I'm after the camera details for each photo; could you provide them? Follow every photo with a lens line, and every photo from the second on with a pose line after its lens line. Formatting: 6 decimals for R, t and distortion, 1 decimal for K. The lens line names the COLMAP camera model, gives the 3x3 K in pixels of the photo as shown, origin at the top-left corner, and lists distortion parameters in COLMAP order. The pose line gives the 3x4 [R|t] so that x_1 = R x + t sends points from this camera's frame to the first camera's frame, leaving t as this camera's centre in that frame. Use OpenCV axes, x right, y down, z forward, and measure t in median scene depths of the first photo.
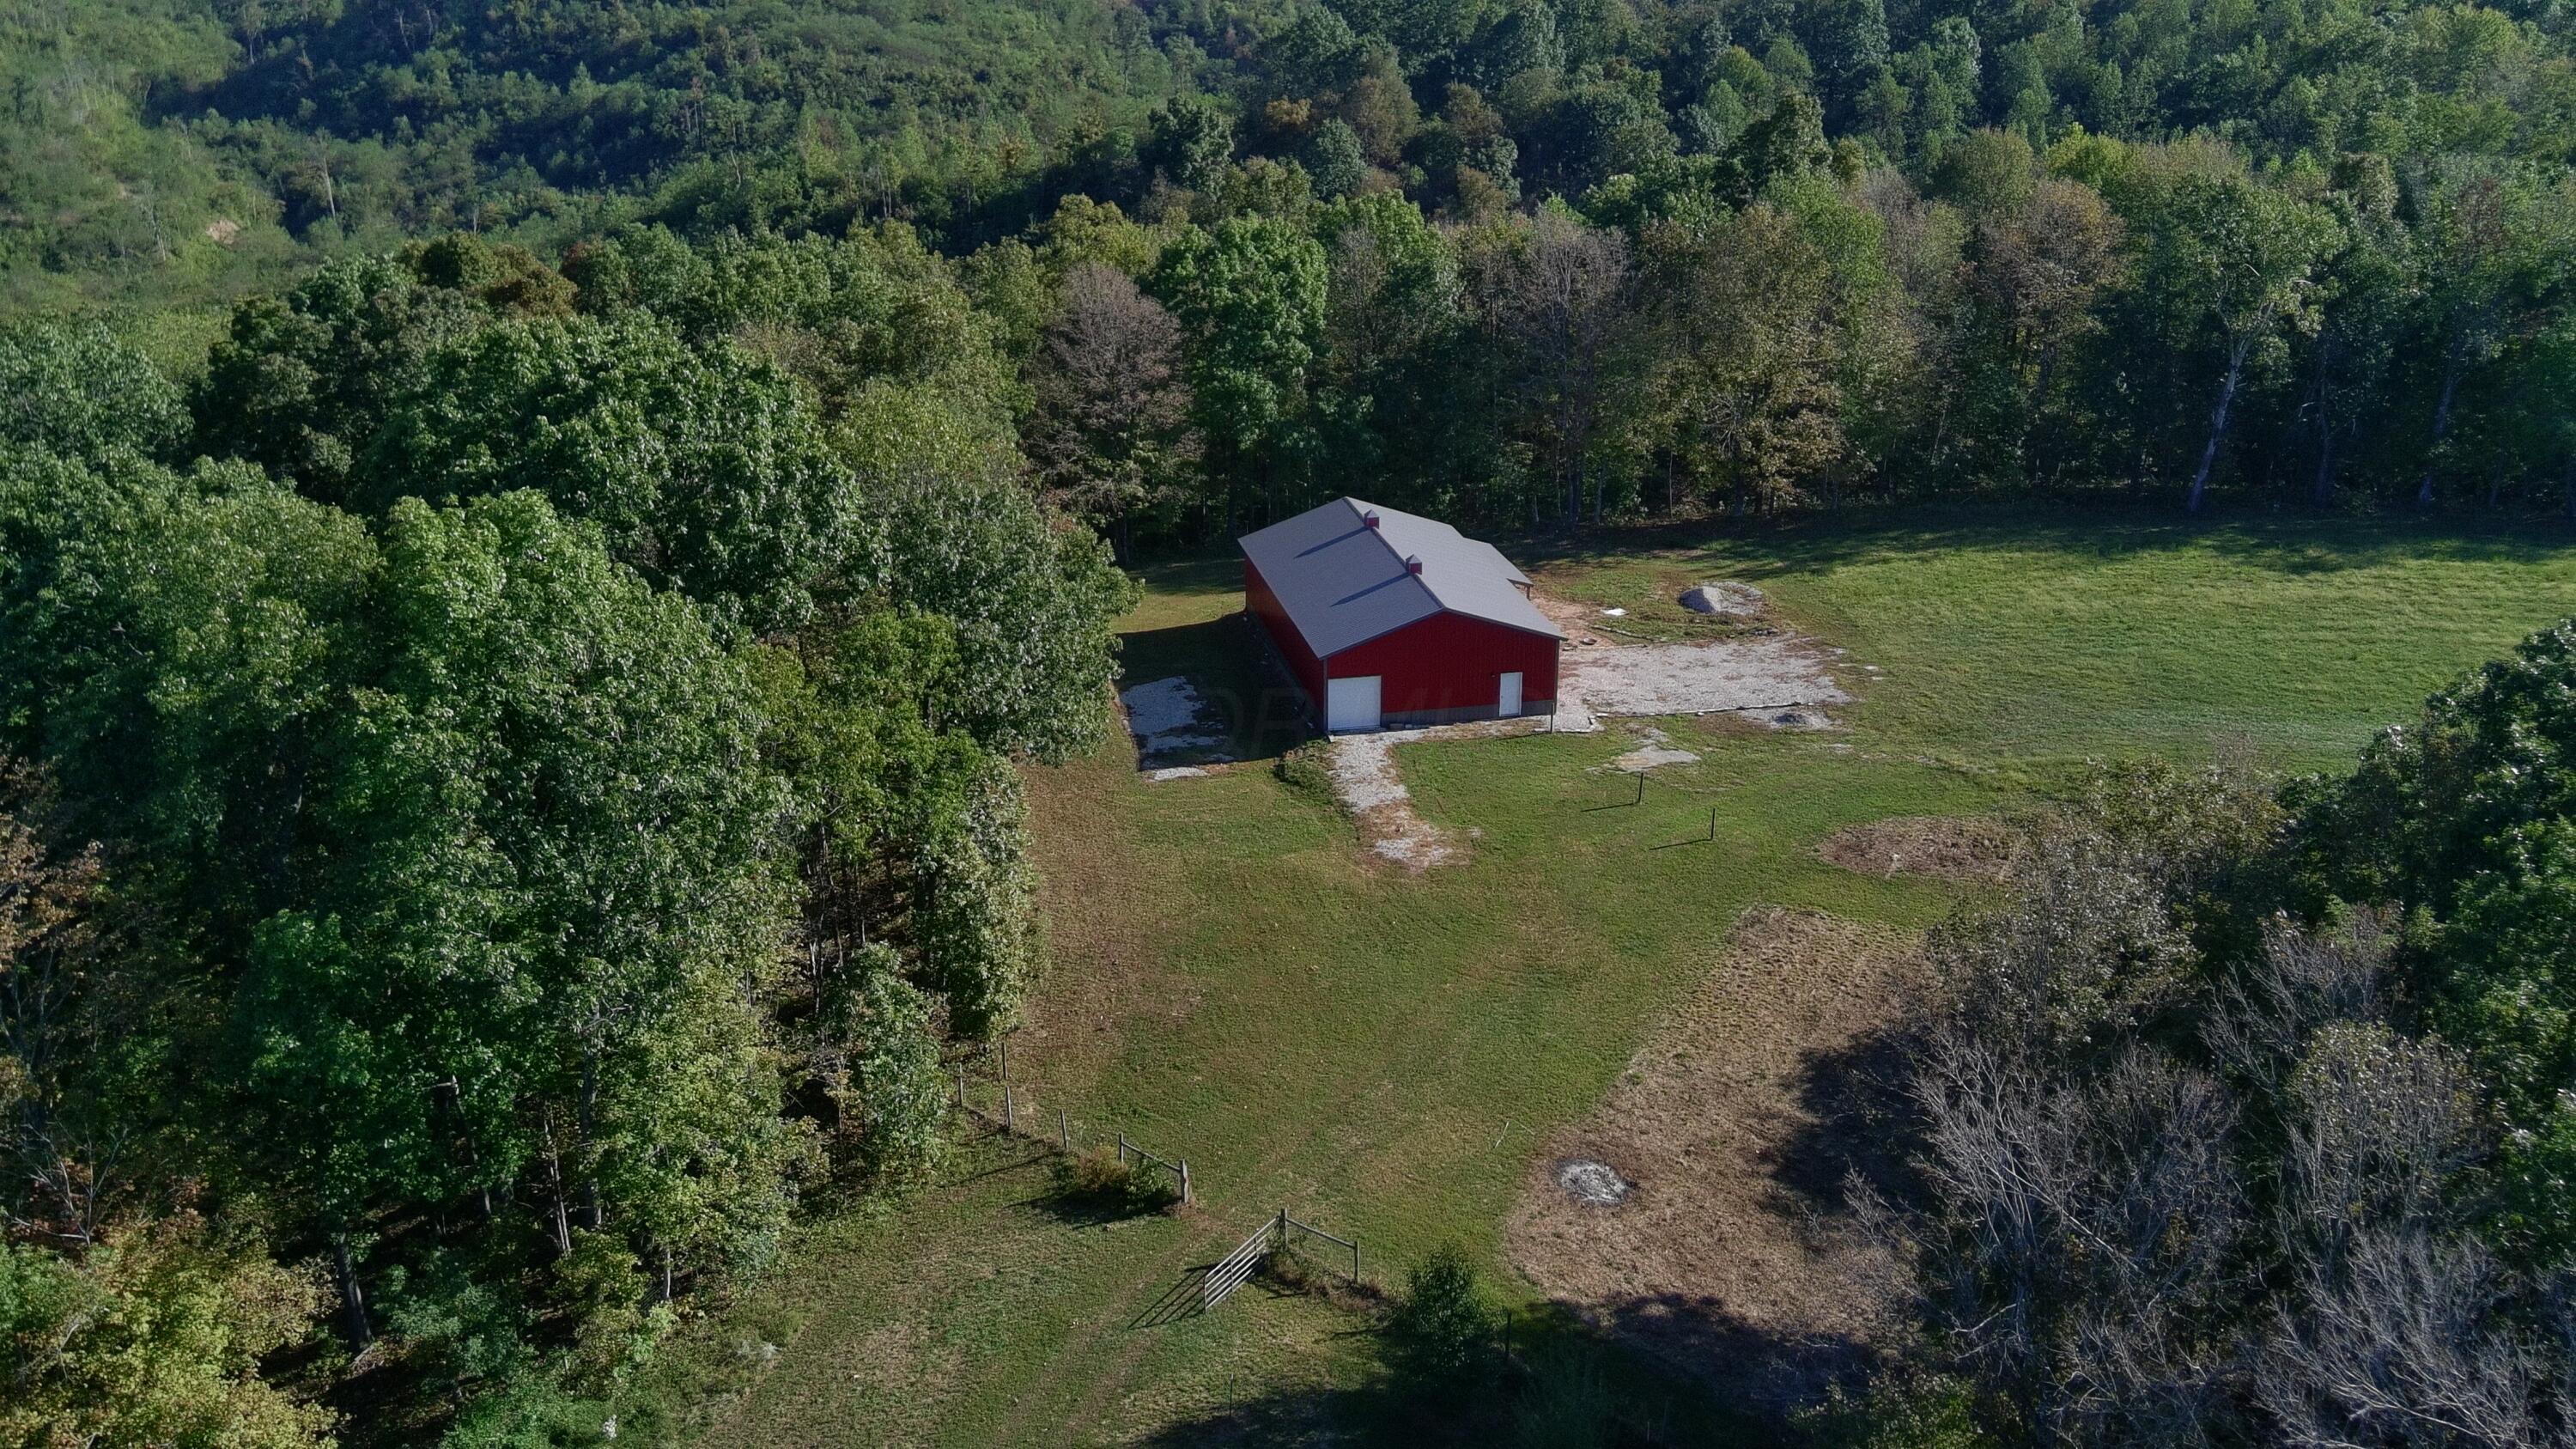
lens RADIAL K [[2141.5, 0, 1282.3], [0, 2141.5, 715.7], [0, 0, 1]] dist [0.130846, -0.188501]
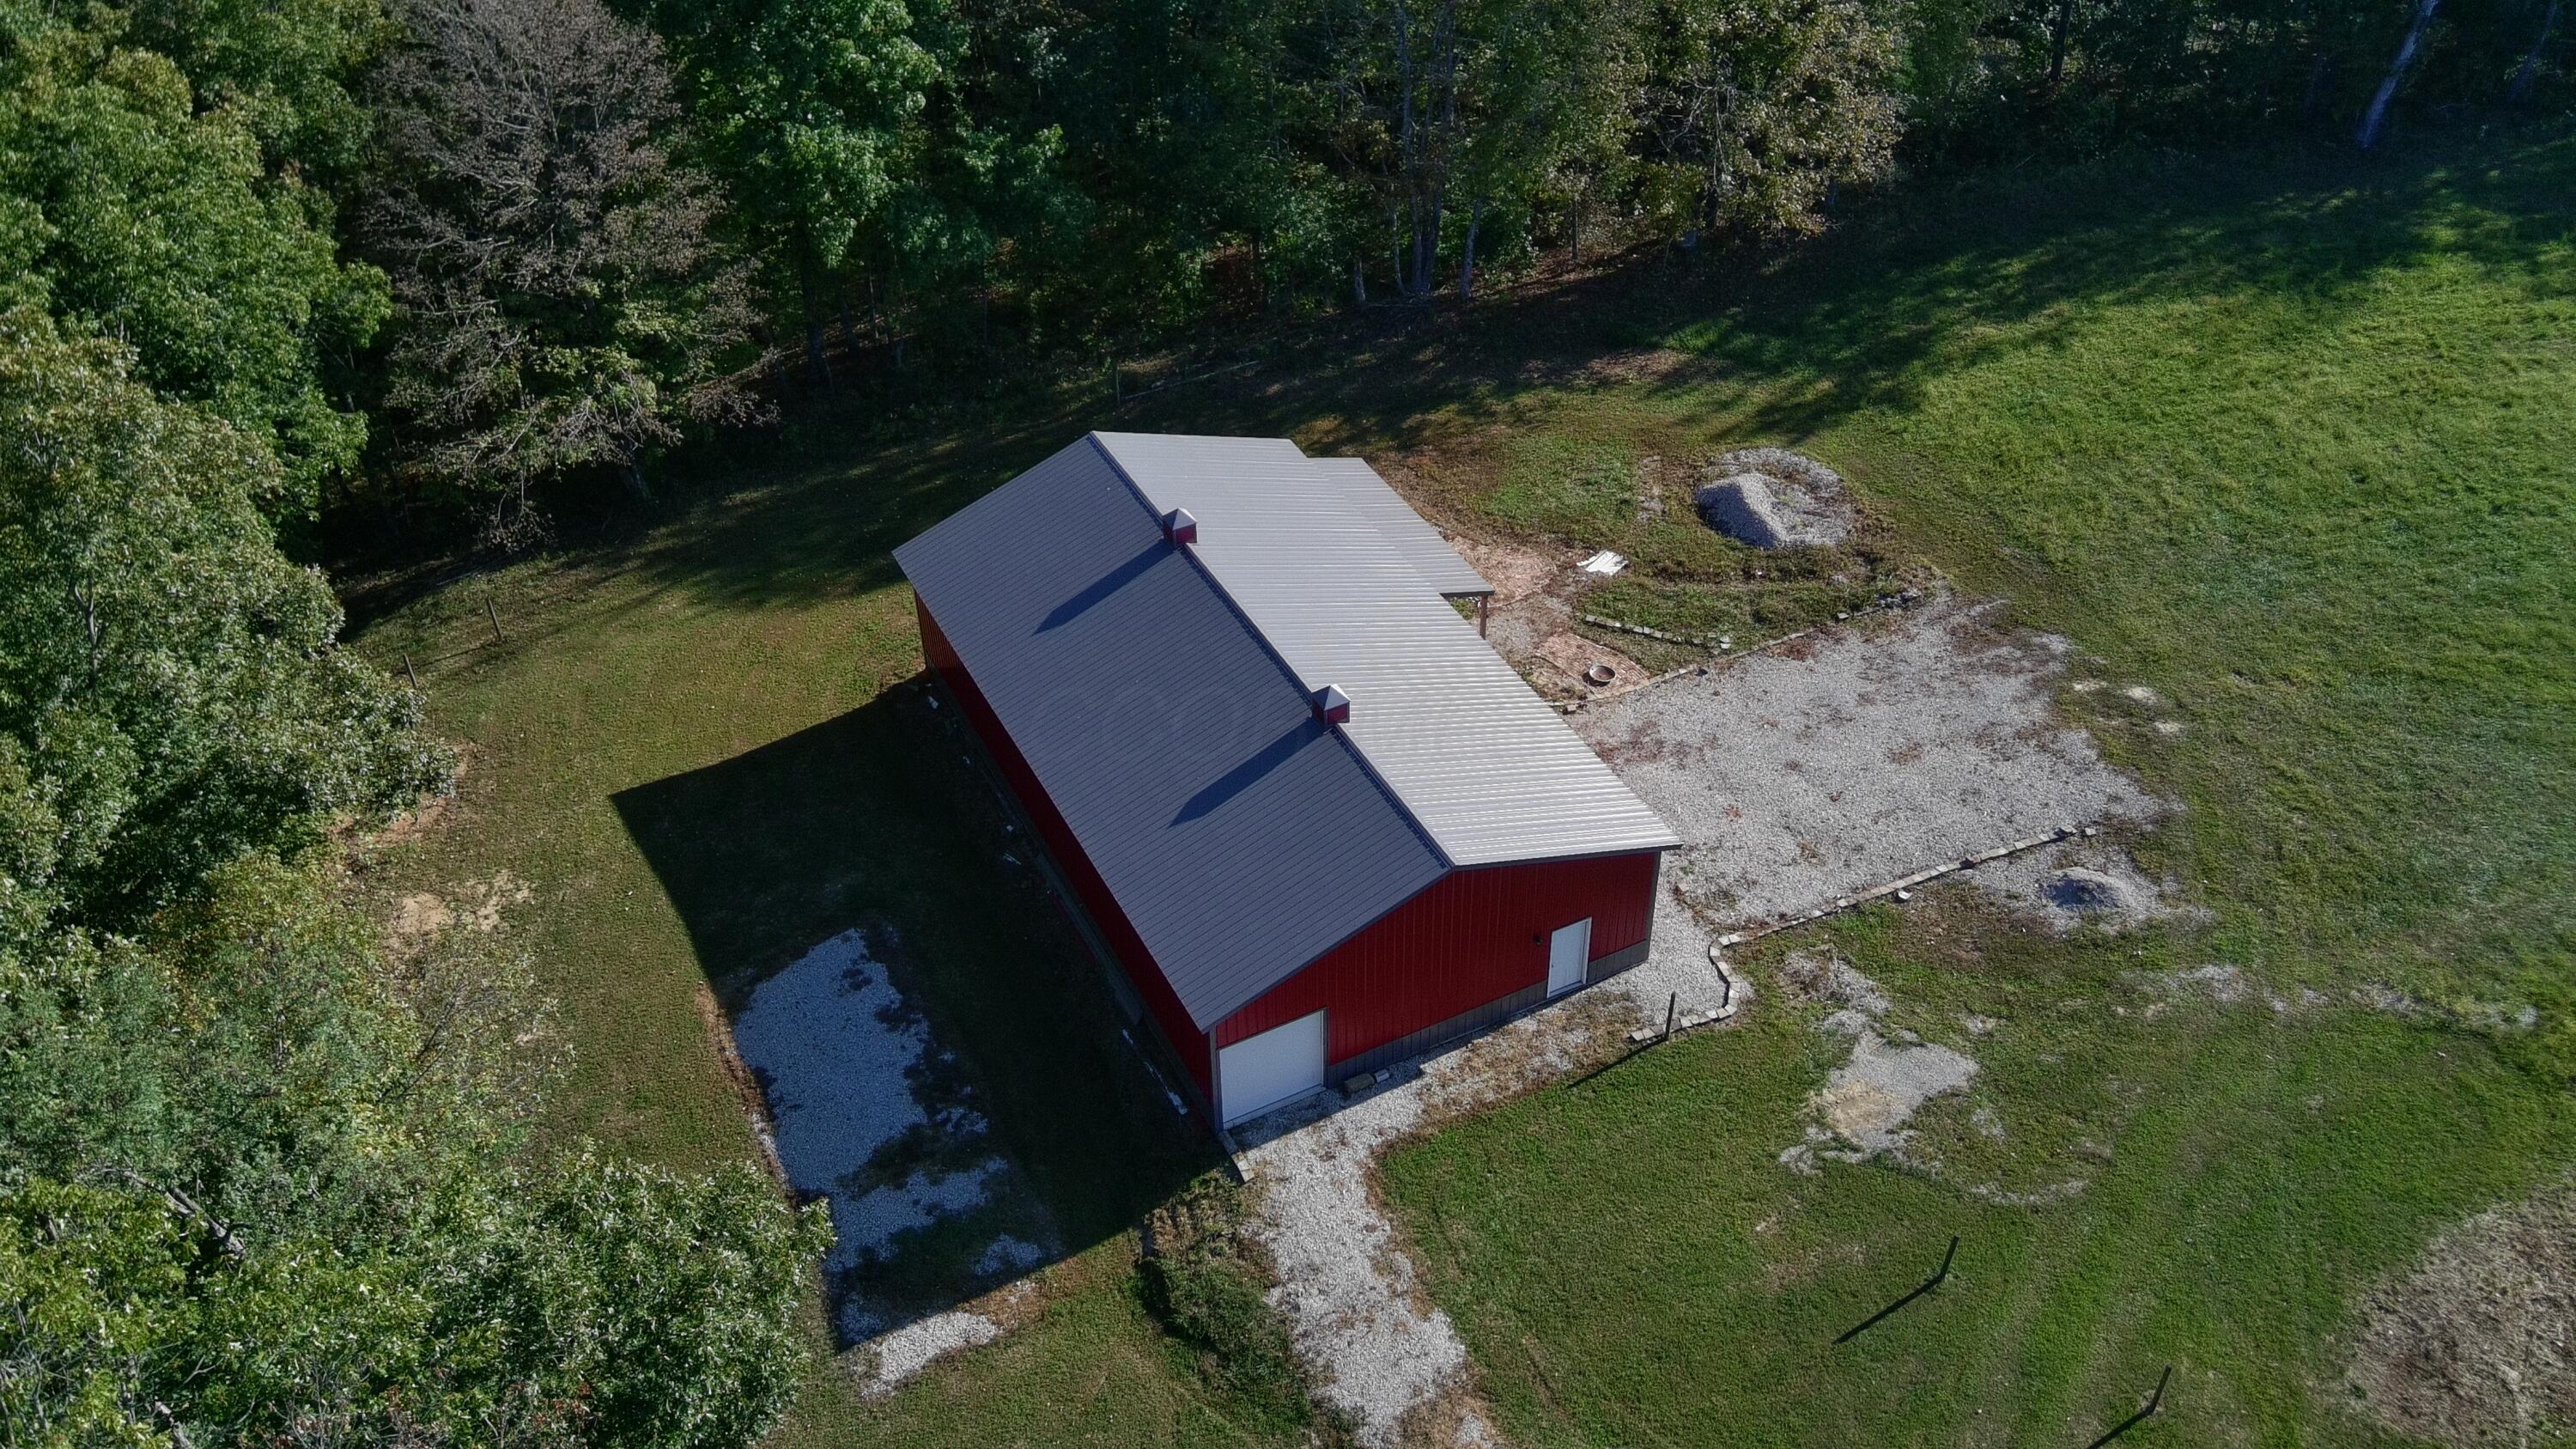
lens RADIAL K [[2141.5, 0, 1282.3], [0, 2141.5, 715.7], [0, 0, 1]] dist [0.130846, -0.188501]
pose [[0.966634, -0.169854, 0.191753, -0.037658], [0.103425, 0.943613, 0.314480, -0.205994], [-0.234356, -0.284155, 0.929695, 0.536608]]
